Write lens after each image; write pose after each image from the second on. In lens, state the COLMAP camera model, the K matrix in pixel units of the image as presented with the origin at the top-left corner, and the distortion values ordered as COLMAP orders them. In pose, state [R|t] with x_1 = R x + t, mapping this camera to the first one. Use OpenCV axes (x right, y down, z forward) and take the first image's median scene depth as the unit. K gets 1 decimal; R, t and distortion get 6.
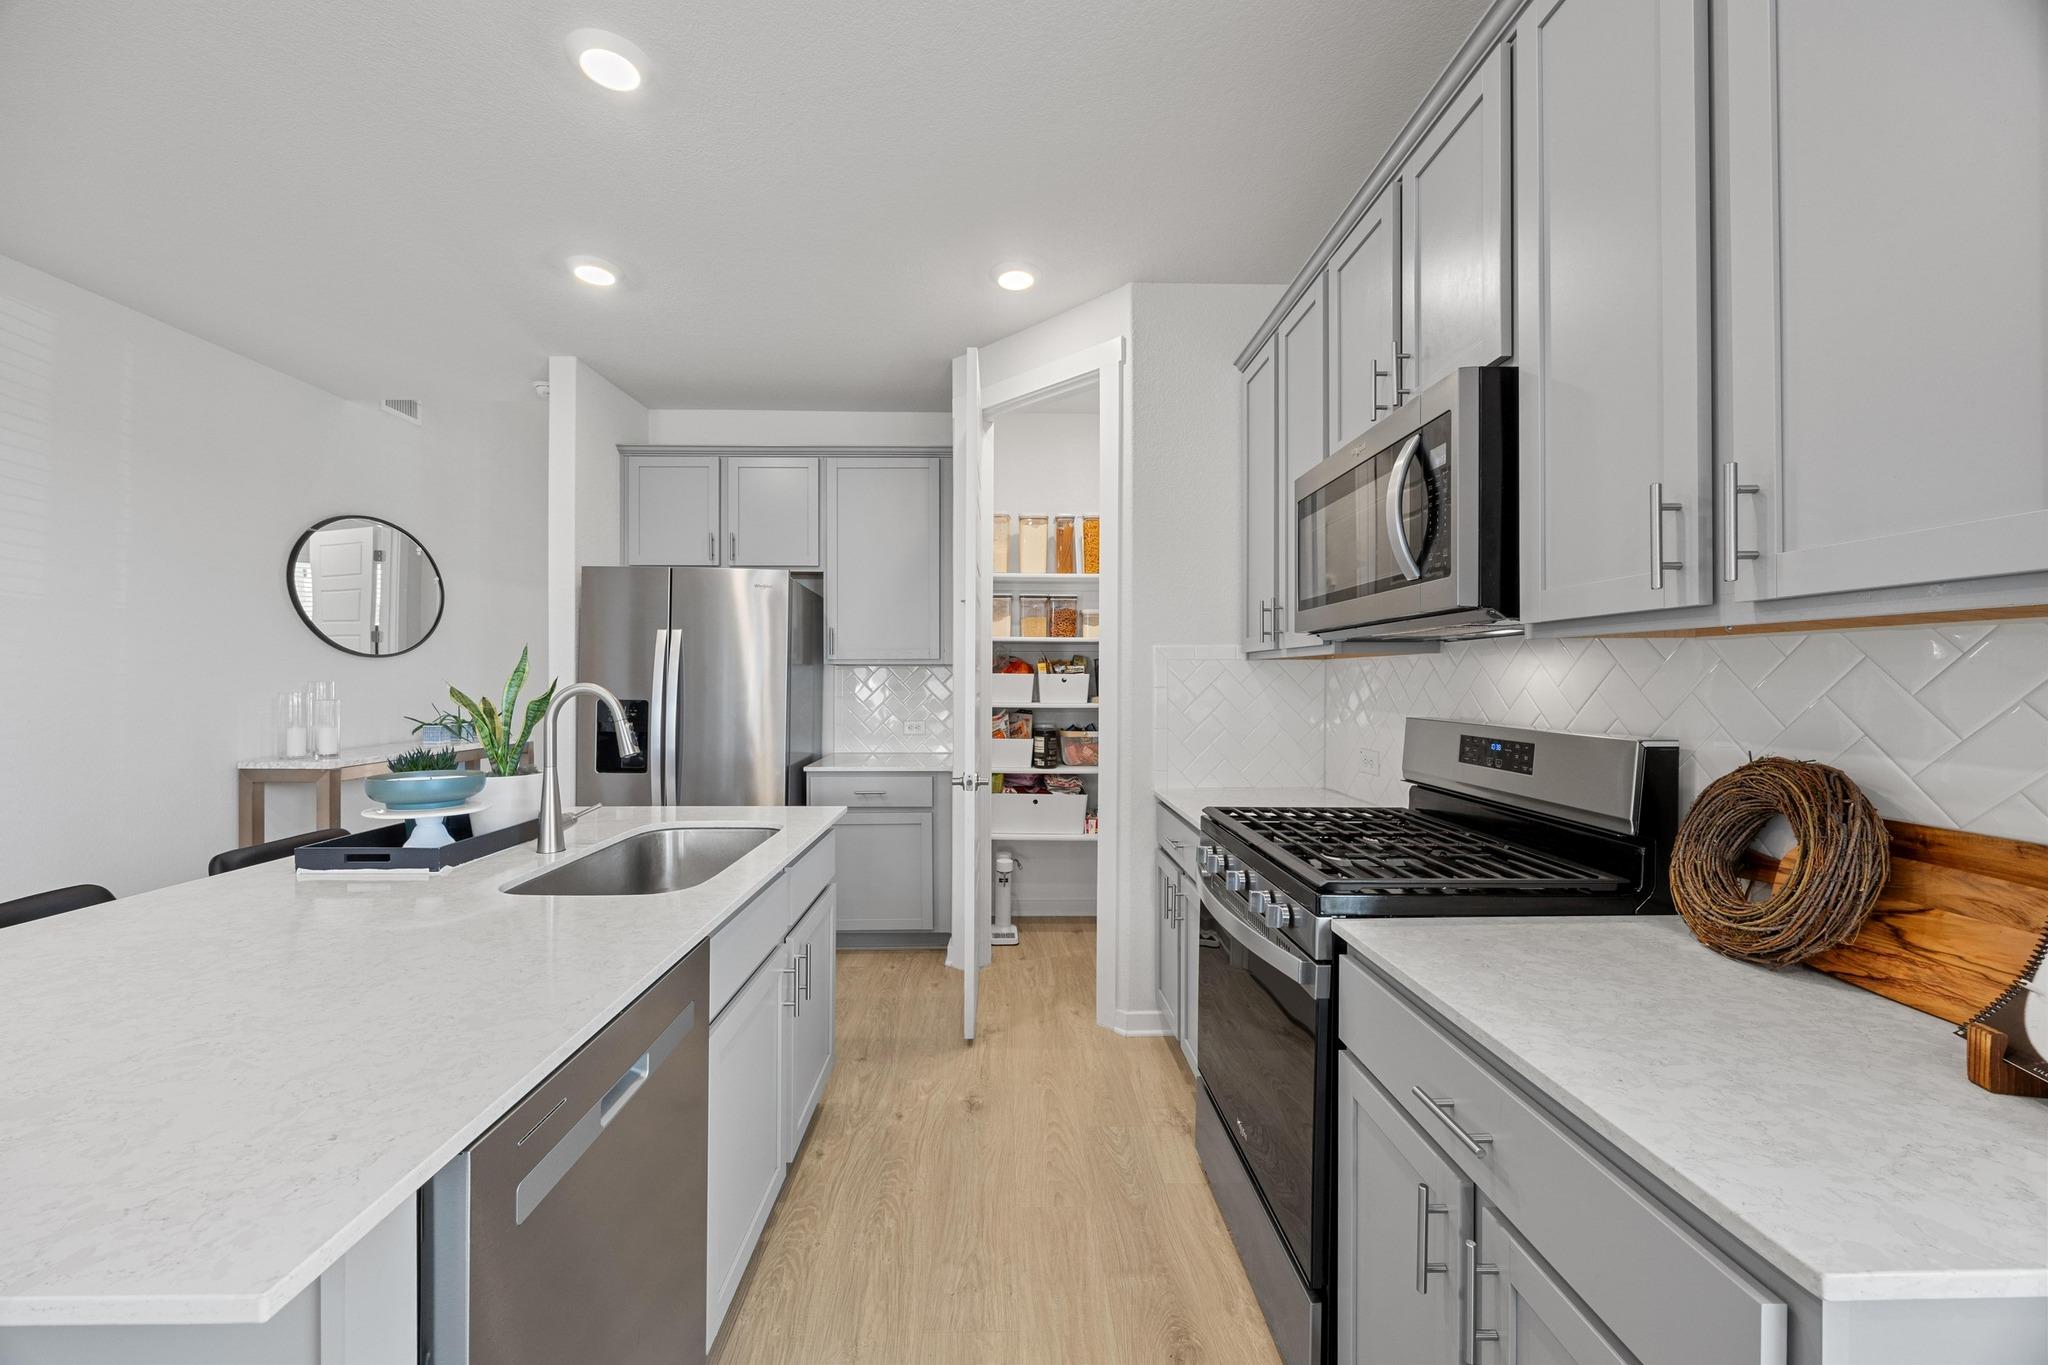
lens RADIAL K [[789.4, 0, 1012.8], [0, 789.4, 678.3], [0, 0, 1]] dist [0.002488, 0.000085]
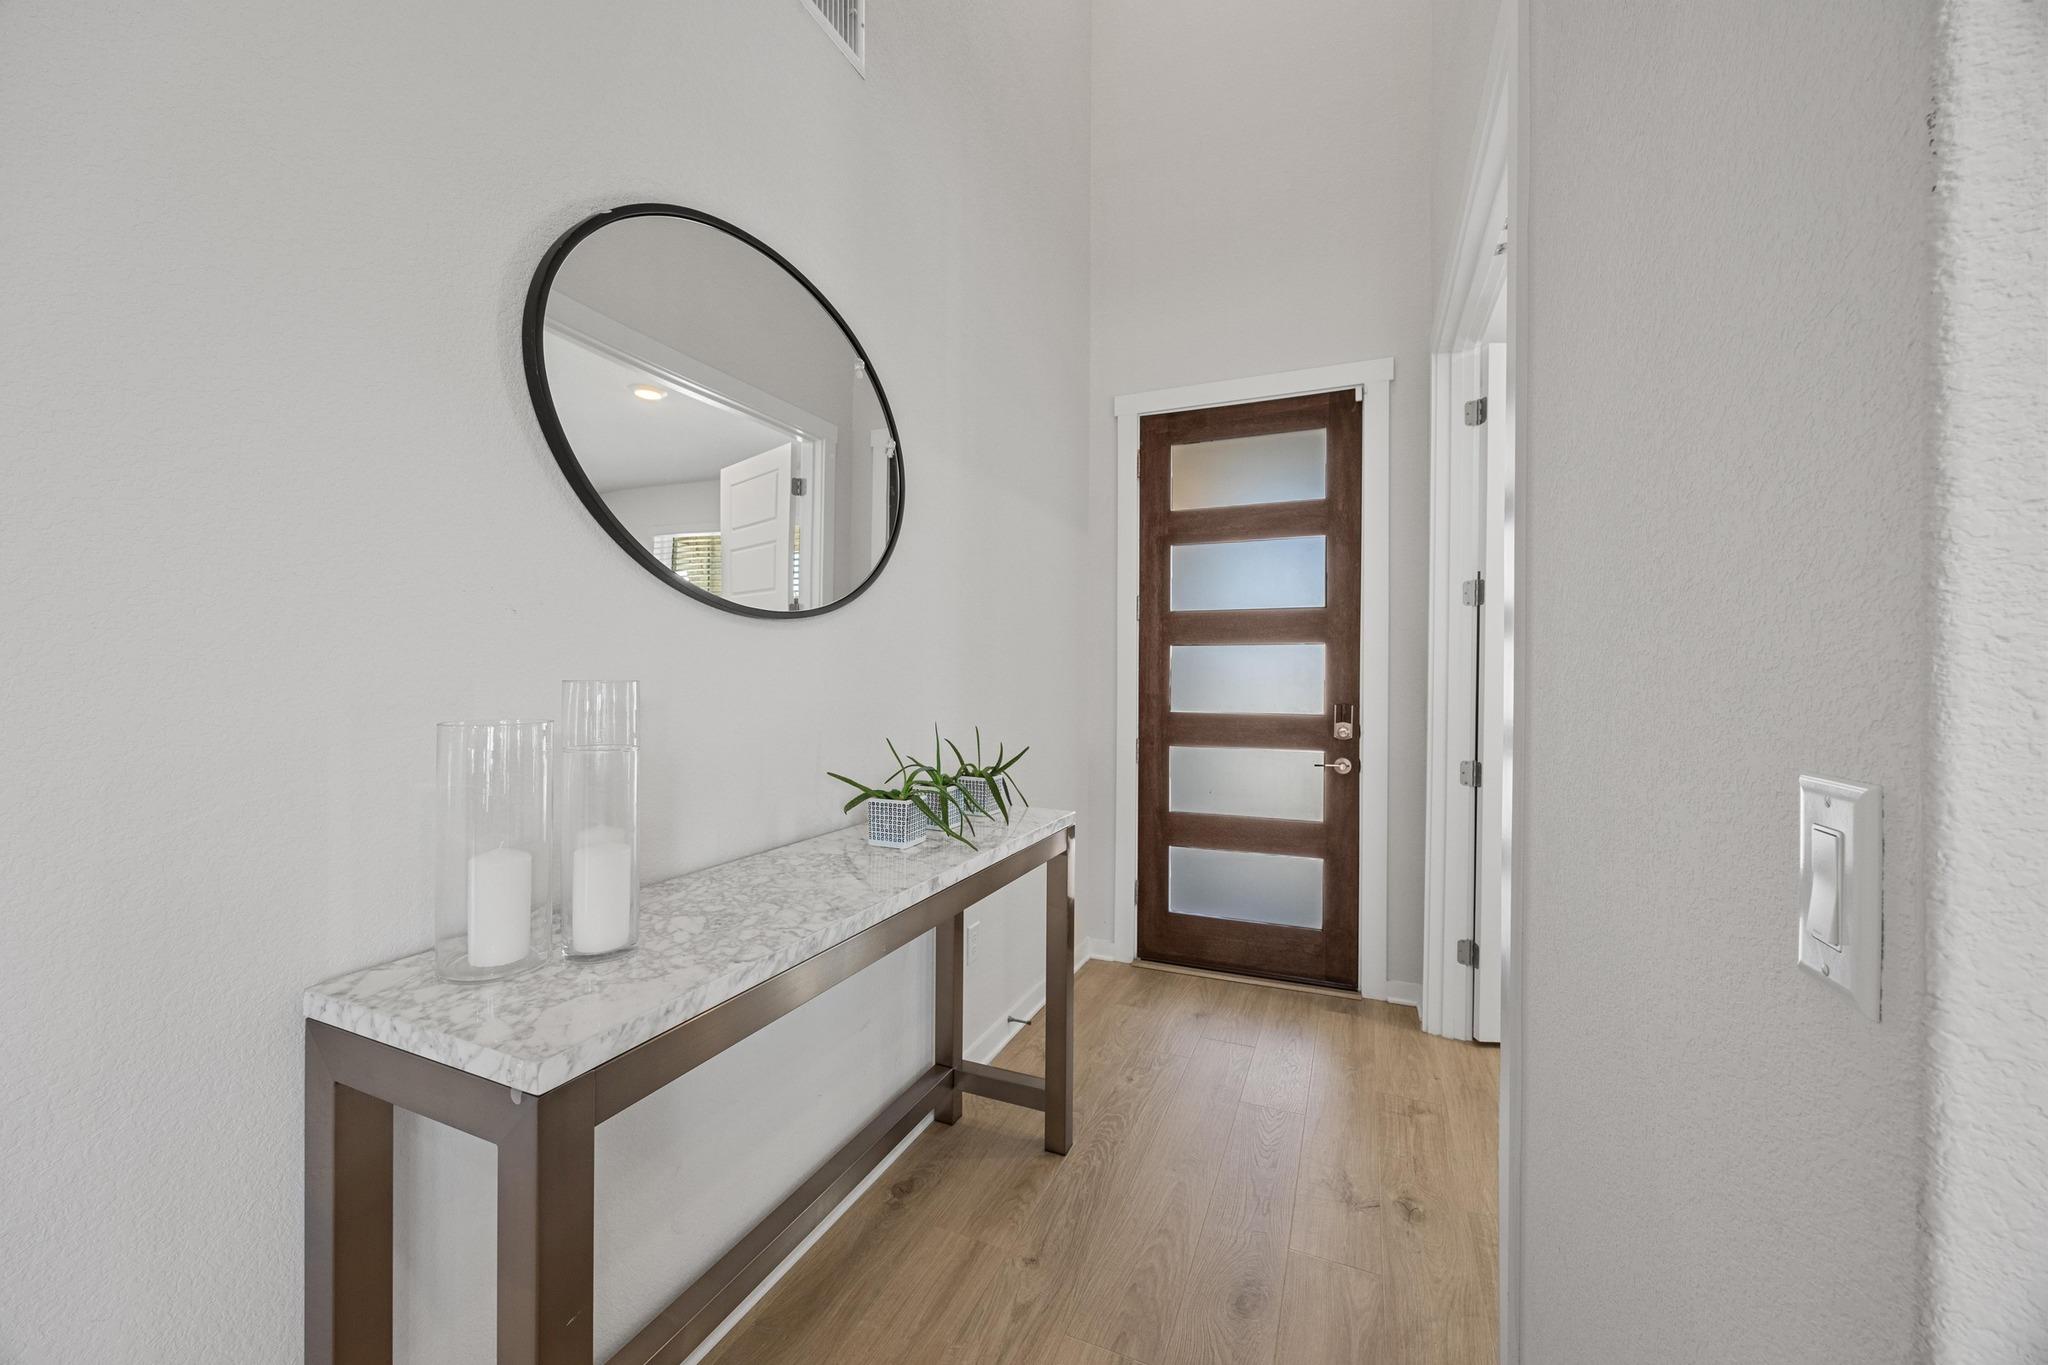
lens RADIAL K [[789.4, 0, 1024.0], [0, 789.4, 672.2], [0, 0, 1]] dist [0.002488, 0.000085]
pose [[0.916040, 0.007709, -0.401013, -0.503489], [-0.006591, 0.999970, 0.004167, -0.003434], [0.401033, -0.001174, 0.916063, 0.653118]]
